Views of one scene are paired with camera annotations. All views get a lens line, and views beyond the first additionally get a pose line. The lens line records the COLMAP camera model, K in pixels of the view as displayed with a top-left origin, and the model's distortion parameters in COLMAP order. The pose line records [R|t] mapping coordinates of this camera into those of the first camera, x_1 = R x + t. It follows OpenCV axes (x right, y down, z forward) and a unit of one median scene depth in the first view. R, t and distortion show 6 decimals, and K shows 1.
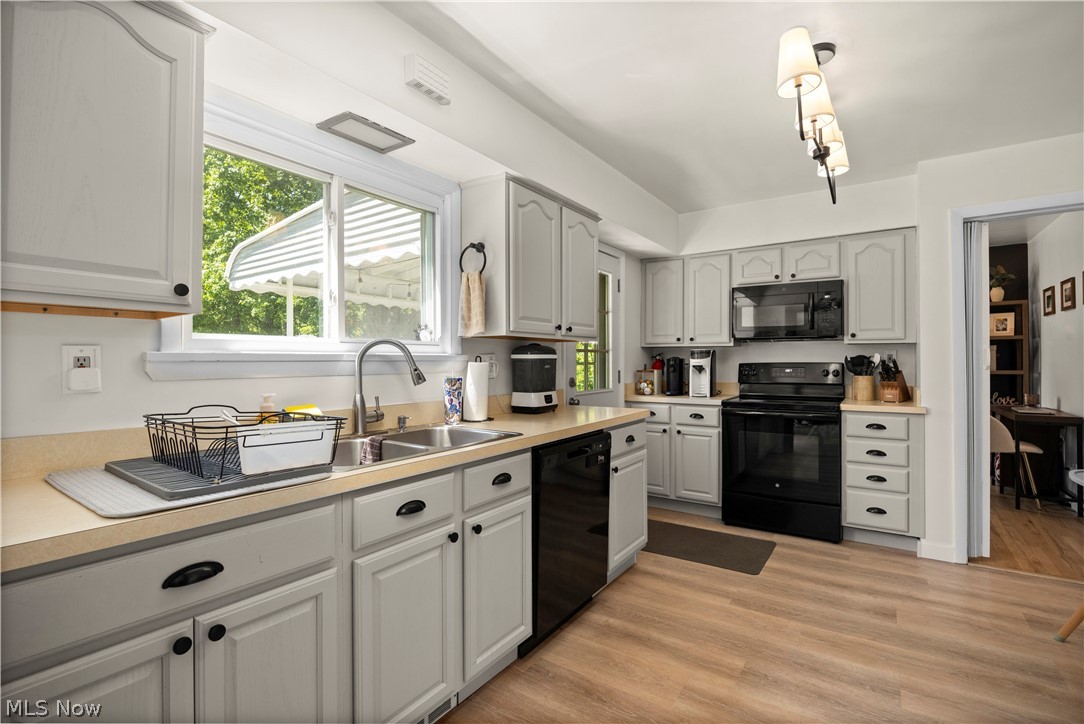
lens RADIAL K [[496.1, 0, 542.2], [0, 496.1, 359.3], [0, 0, 1]] dist [-0.016383, 0.000238]
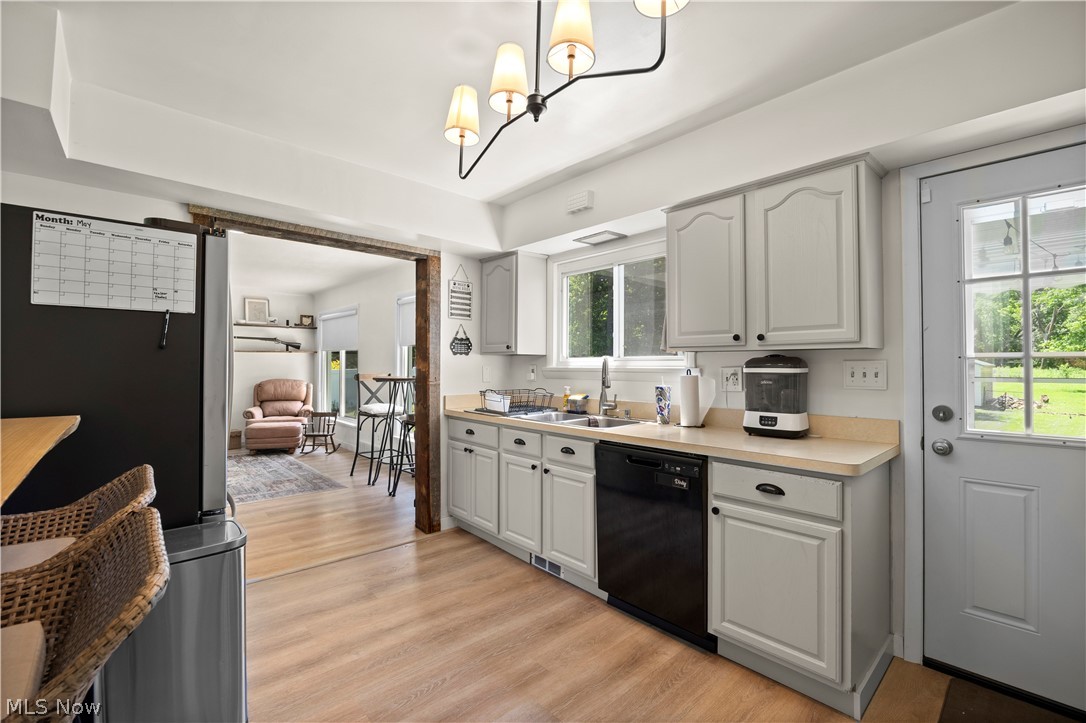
lens RADIAL K [[470.2, 0, 543.0], [0, 470.2, 361.5], [0, 0, 1]] dist [-0.015946, -0.000048]
pose [[-0.228531, -0.002622, -0.973533, 0.742433], [0.002385, 0.999992, -0.003254, -0.016153], [0.973534, -0.003065, -0.228522, 0.692597]]
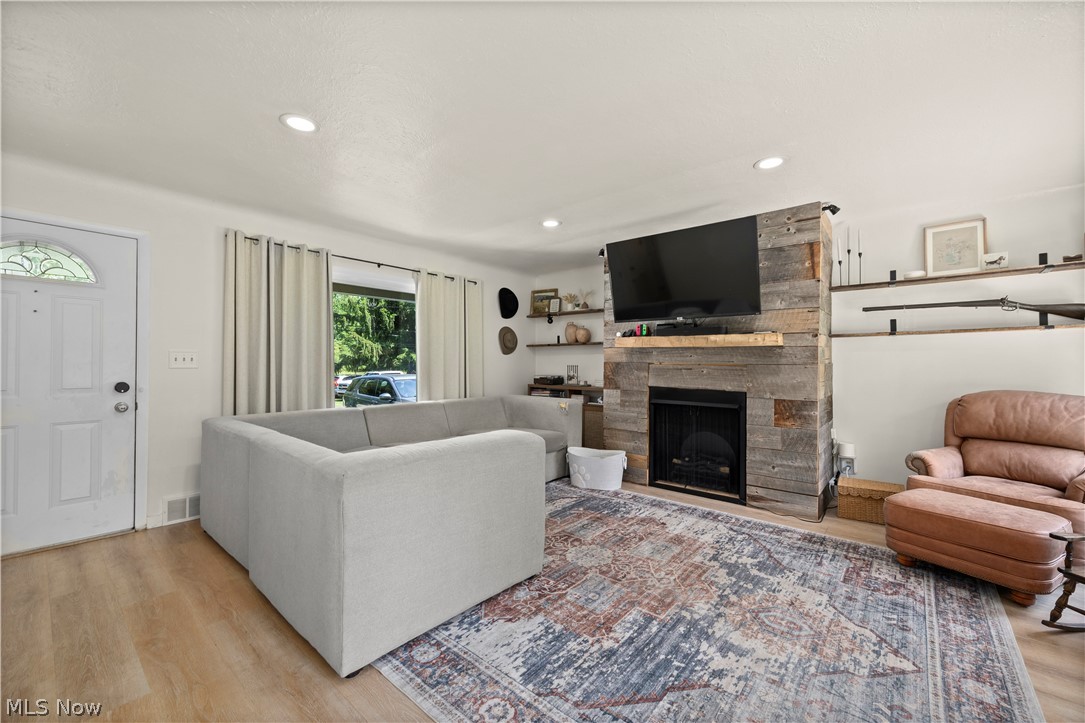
lens RADIAL K [[434.3, 0, 541.5], [0, 434.3, 364.3], [0, 0, 1]] dist [0.002588, 0.000447]
pose [[-0.994211, 0.006613, 0.107246, -0.297466], [0.005778, 0.999951, -0.008095, 0.003729], [-0.107294, -0.007428, -0.994200, -0.062688]]
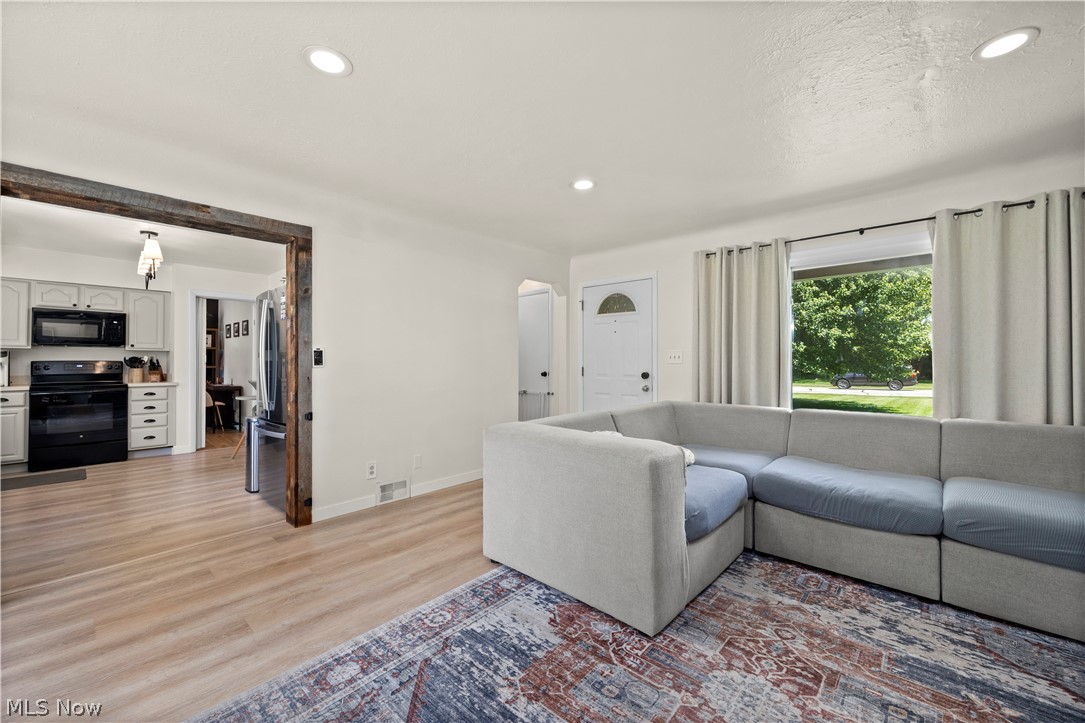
lens RADIAL K [[431.3, 0, 543.2], [0, 431.3, 359.6], [0, 0, 1]] dist [0.001984, -0.000159]
pose [[0.128829, 0.007873, 0.991636, -0.781688], [-0.008517, 0.999940, -0.006833, 0.000336], [-0.991630, -0.007565, 0.128888, -0.727308]]
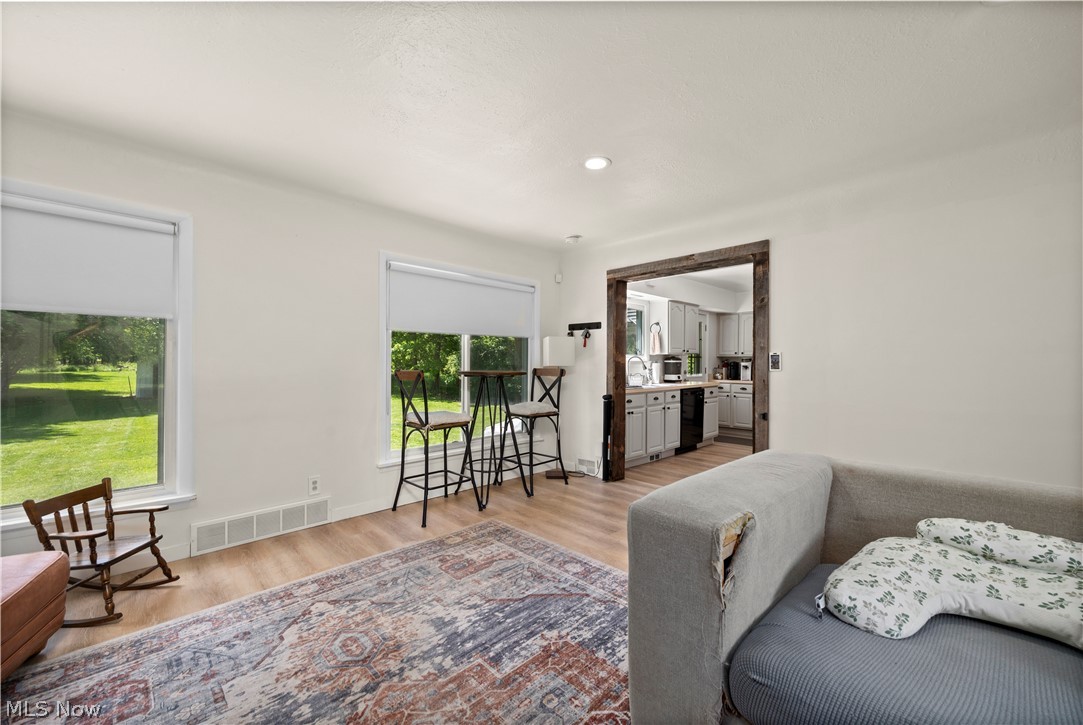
lens RADIAL K [[430.5, 0, 542.2], [0, 430.5, 360.6], [0, 0, 1]] dist [0.001984, -0.000159]
pose [[0.981562, 0.009431, -0.190909, -0.227291], [-0.009075, 0.999955, 0.002741, -0.007319], [0.190926, -0.000958, 0.981604, -1.195206]]
